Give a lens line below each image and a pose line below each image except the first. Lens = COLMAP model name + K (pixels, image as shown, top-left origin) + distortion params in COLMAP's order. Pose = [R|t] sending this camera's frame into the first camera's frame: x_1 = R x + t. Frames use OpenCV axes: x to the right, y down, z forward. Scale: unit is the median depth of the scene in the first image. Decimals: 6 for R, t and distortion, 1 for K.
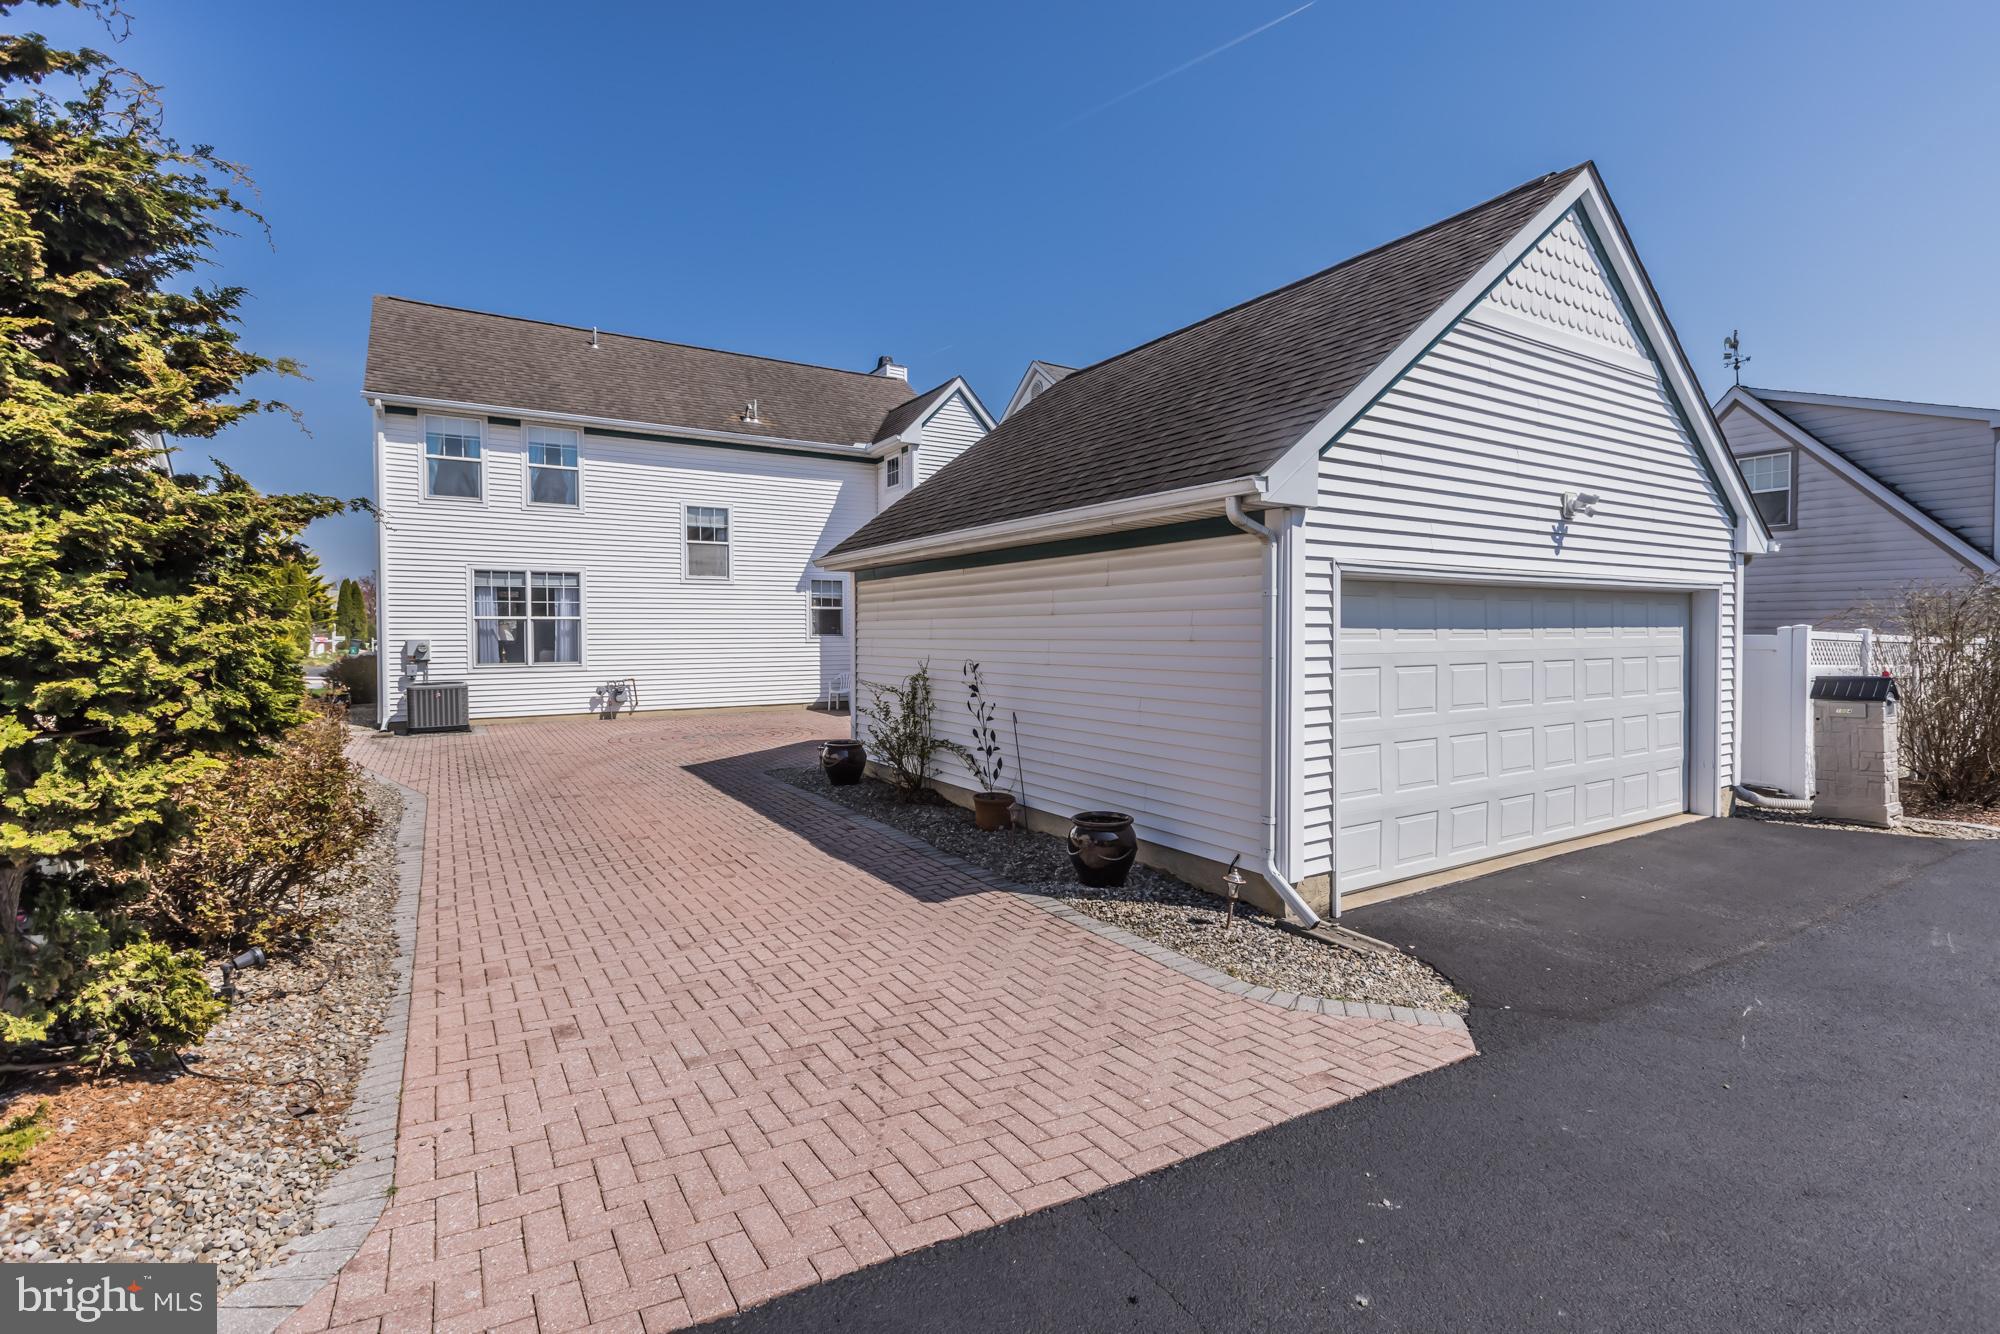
lens RADIAL K [[905.5, 0, 1001.5], [0, 905.5, 662.4], [0, 0, 1]] dist [0.008592, -0.000138]
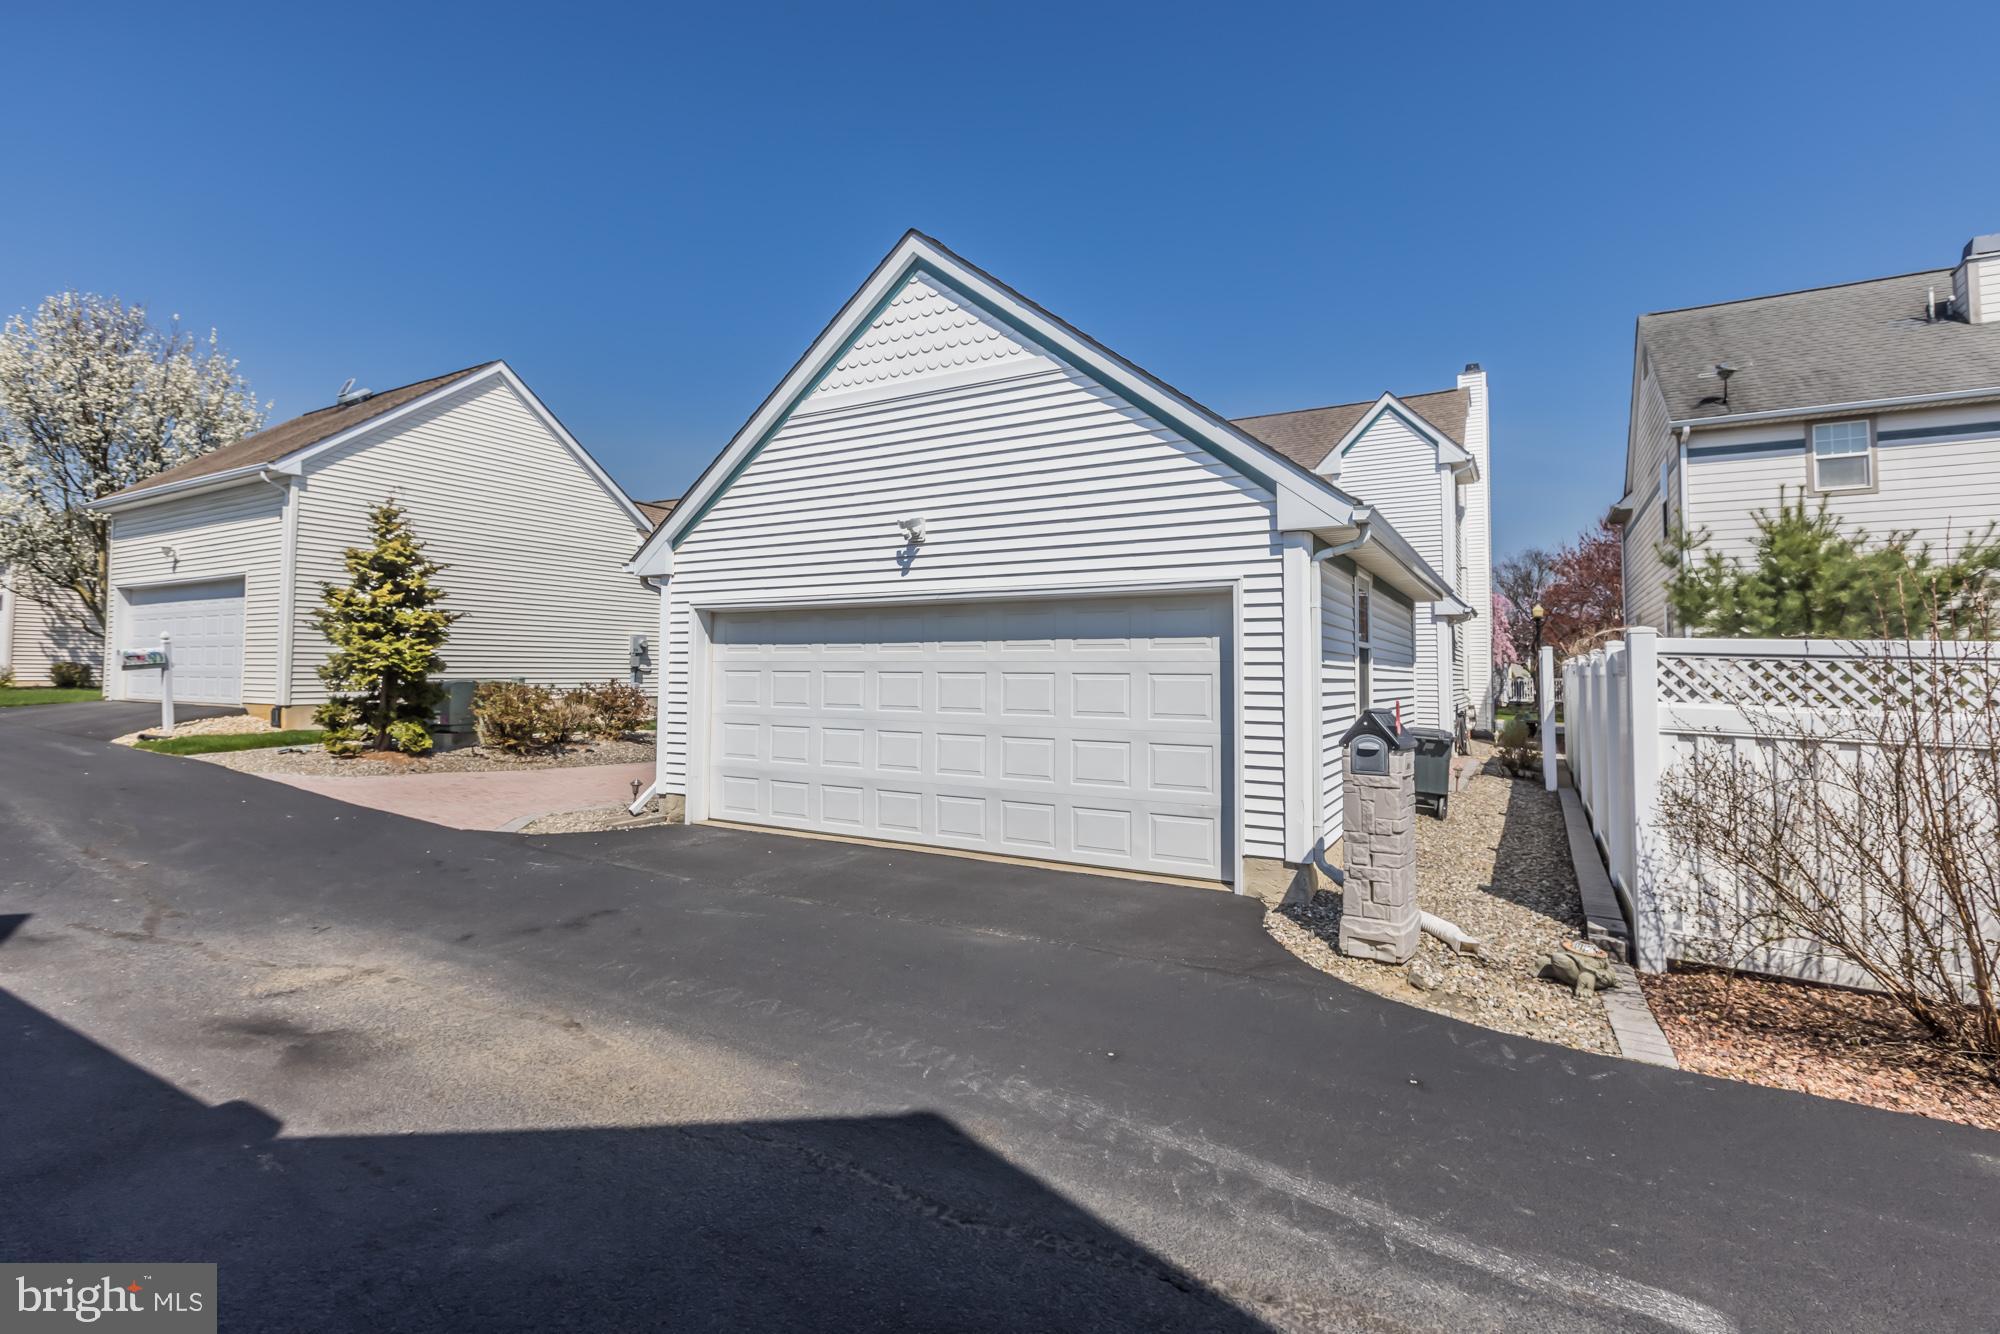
lens RADIAL K [[905.5, 0, 1001.5], [0, 905.5, 662.4], [0, 0, 1]] dist [0.008592, -0.000138]
pose [[0.455107, -0.001000, -0.890436, 1.657884], [-0.038463, 0.999044, -0.020780, 0.007576], [0.889606, 0.043706, 0.454633, 0.596224]]
